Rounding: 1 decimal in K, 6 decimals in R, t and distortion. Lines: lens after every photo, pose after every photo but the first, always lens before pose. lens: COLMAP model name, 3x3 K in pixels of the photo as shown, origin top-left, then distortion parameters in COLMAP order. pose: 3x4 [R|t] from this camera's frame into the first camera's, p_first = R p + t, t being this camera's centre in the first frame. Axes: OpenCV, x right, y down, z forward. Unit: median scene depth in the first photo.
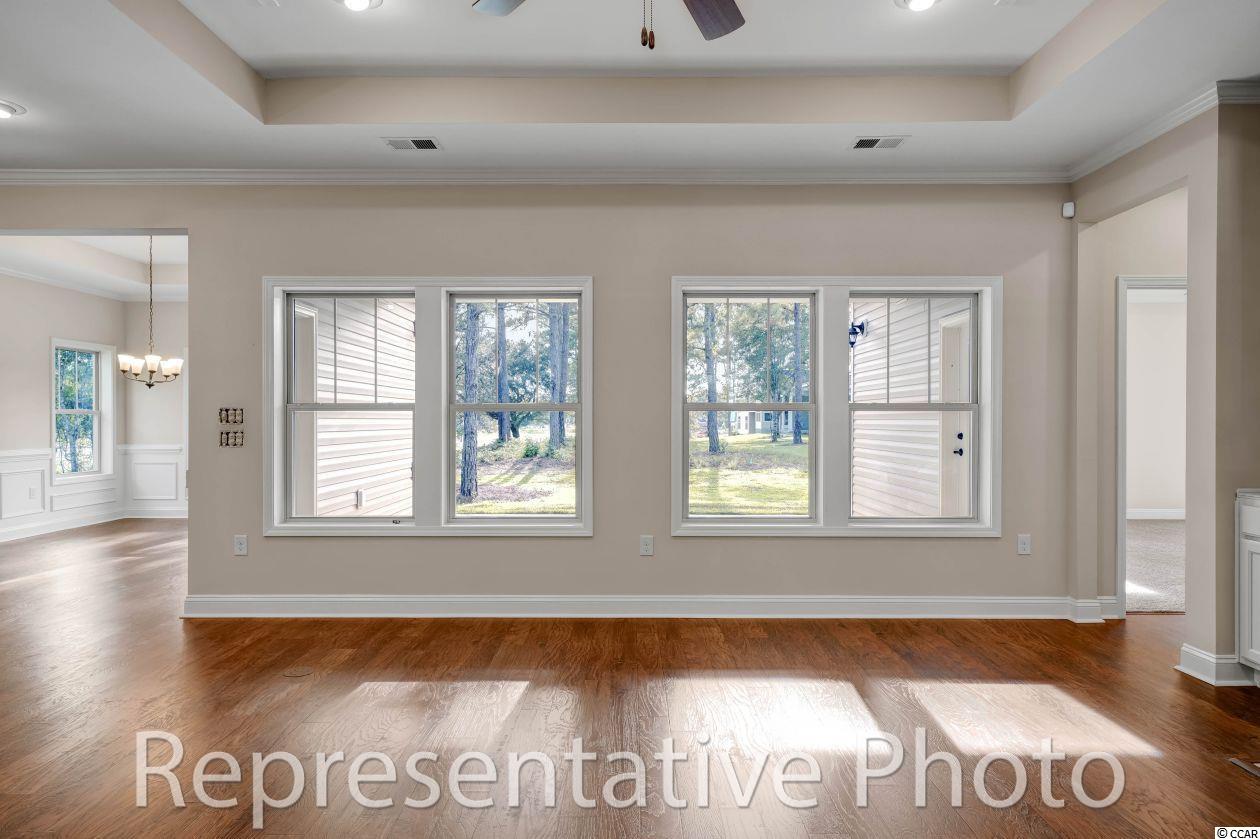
lens RADIAL K [[738.4, 0, 626.3], [0, 738.4, 423.8], [0, 0, 1]] dist [0.002029, 0.001861]
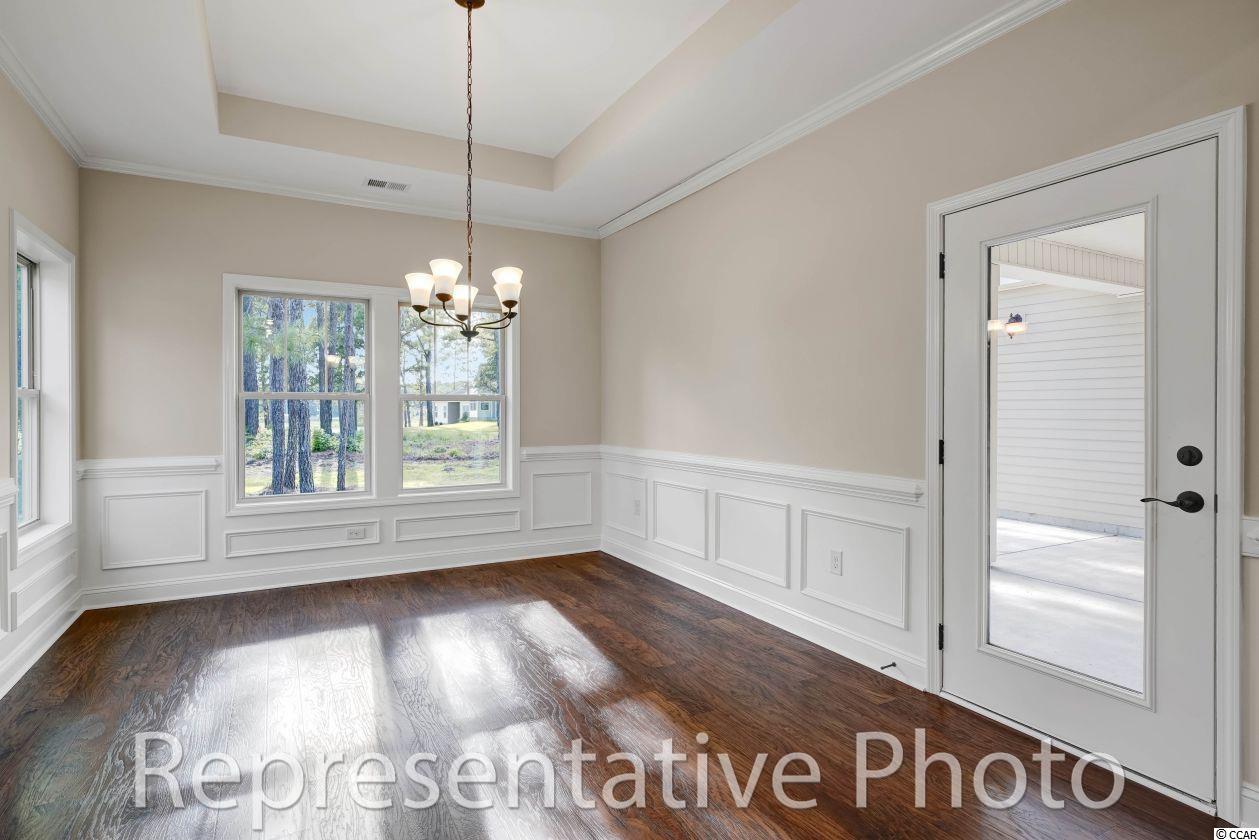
lens RADIAL K [[643.7, 0, 626.7], [0, 643.7, 418.1], [0, 0, 1]] dist [-0.013763, 0.000553]
pose [[0.874258, -0.006960, 0.485412, -0.770842], [0.002684, 0.999951, 0.009504, -0.003592], [-0.485454, -0.007006, 0.874234, 0.622442]]
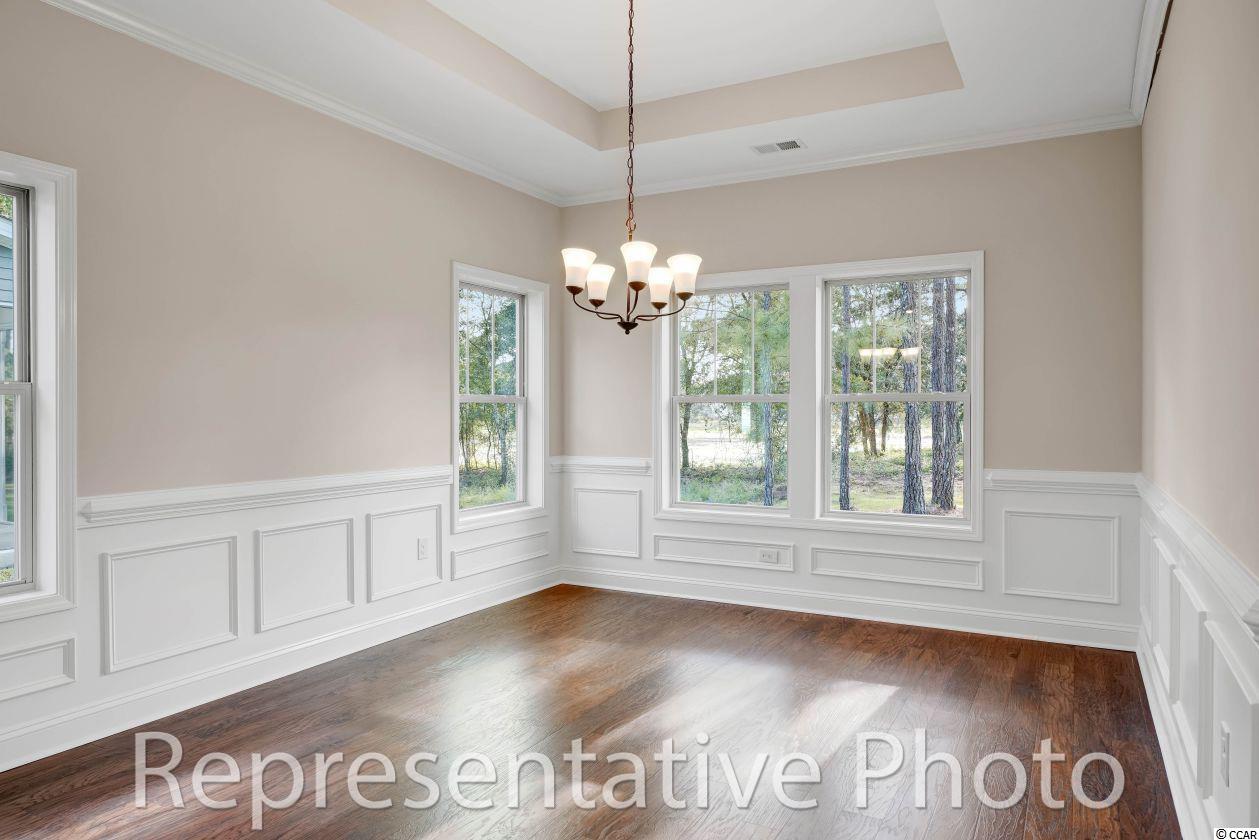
lens RADIAL K [[837.4, 0, 627.2], [0, 837.4, 419.1], [0, 0, 1]] dist [0.008914, 0.003047]
pose [[0.878027, 0.003241, -0.478601, -0.439047], [-0.002749, 0.999995, 0.001729, -0.002267], [0.478604, -0.000202, 0.878031, 0.618457]]
